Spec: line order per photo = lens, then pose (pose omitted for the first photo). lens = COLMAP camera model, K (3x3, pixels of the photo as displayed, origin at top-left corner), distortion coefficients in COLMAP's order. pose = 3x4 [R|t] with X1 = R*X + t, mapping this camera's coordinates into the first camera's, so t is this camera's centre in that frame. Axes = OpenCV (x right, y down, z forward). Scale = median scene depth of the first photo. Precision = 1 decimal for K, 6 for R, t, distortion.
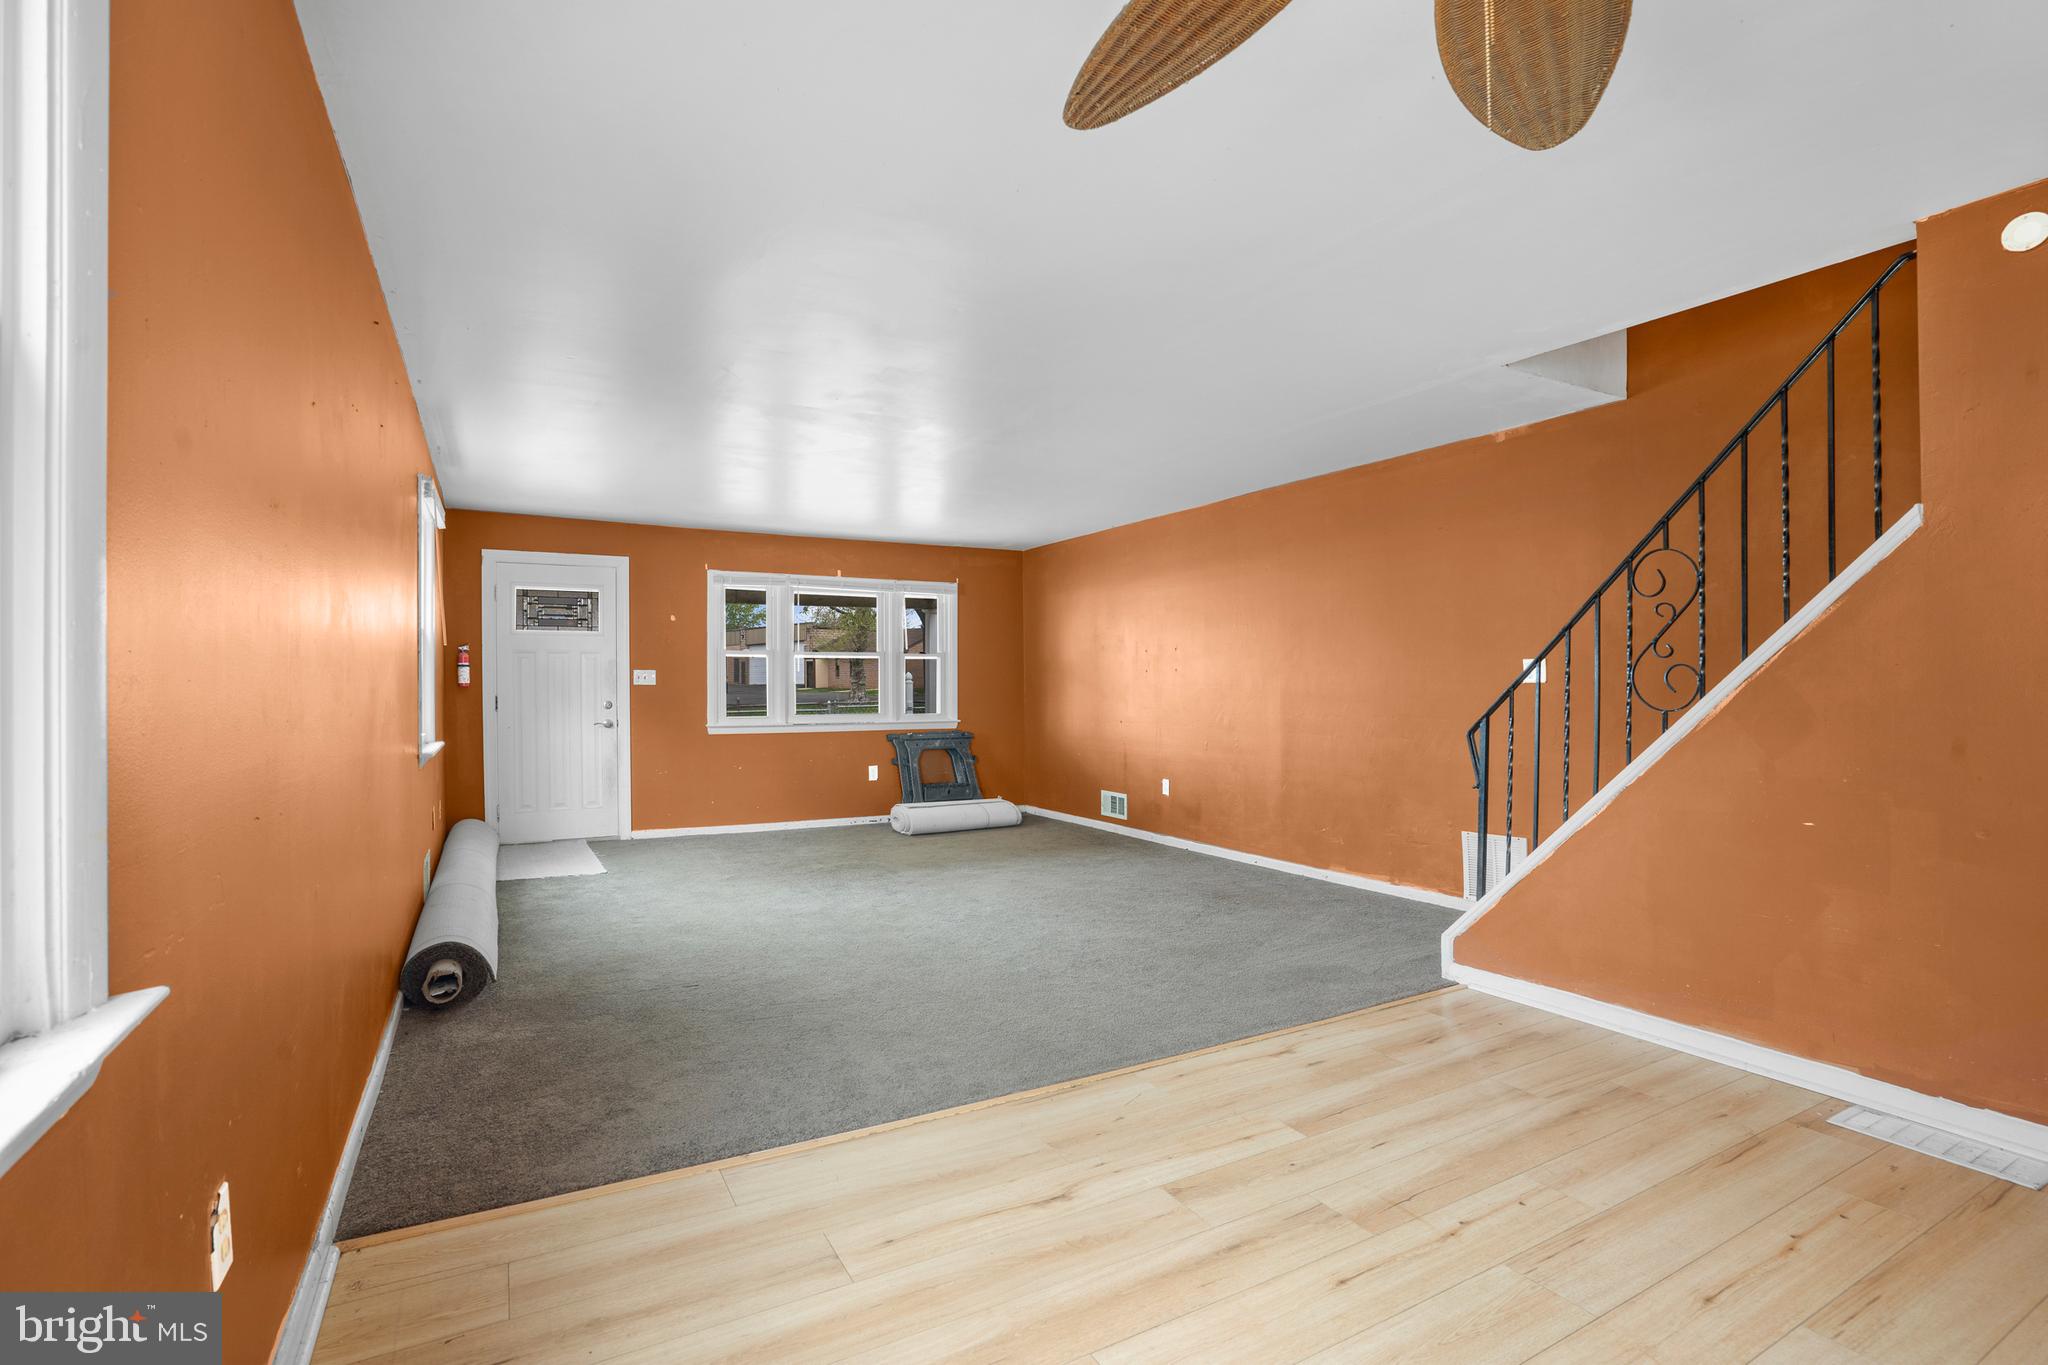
lens RADIAL K [[960.0, 0, 1036.3], [0, 960.0, 671.1], [0, 0, 1]] dist [-0.061713, 0.027303]
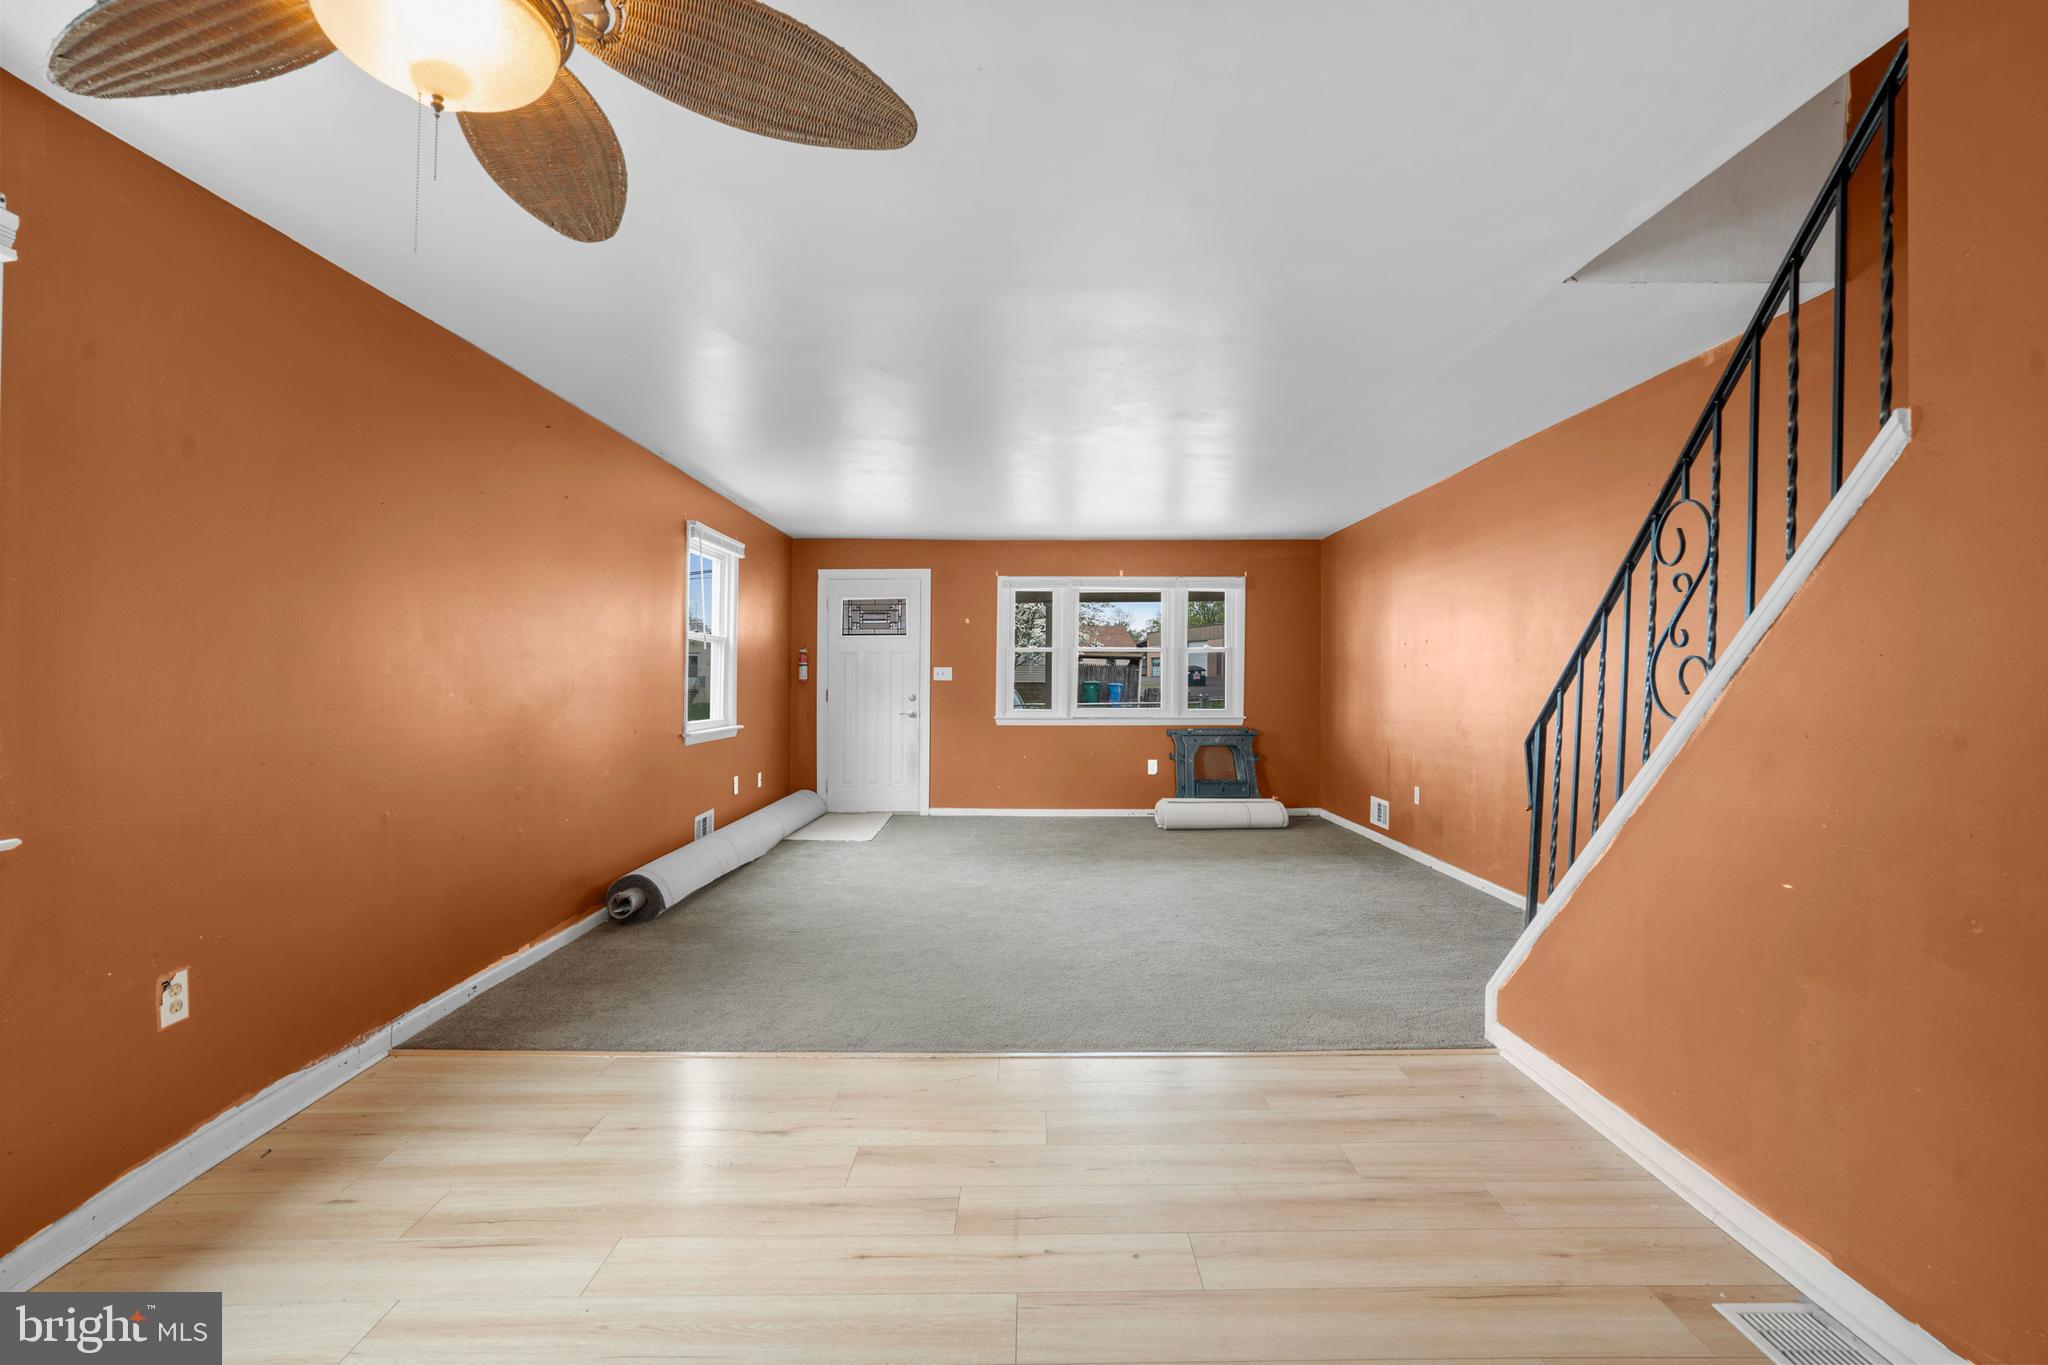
lens RADIAL K [[965.8, 0, 1028.5], [0, 965.8, 672.9], [0, 0, 1]] dist [-0.047480, 0.027521]
pose [[0.875649, -0.002153, -0.482944, 0.242540], [0.005518, 0.999969, 0.005546, -0.000464], [0.482917, -0.007522, 0.875634, 0.040428]]
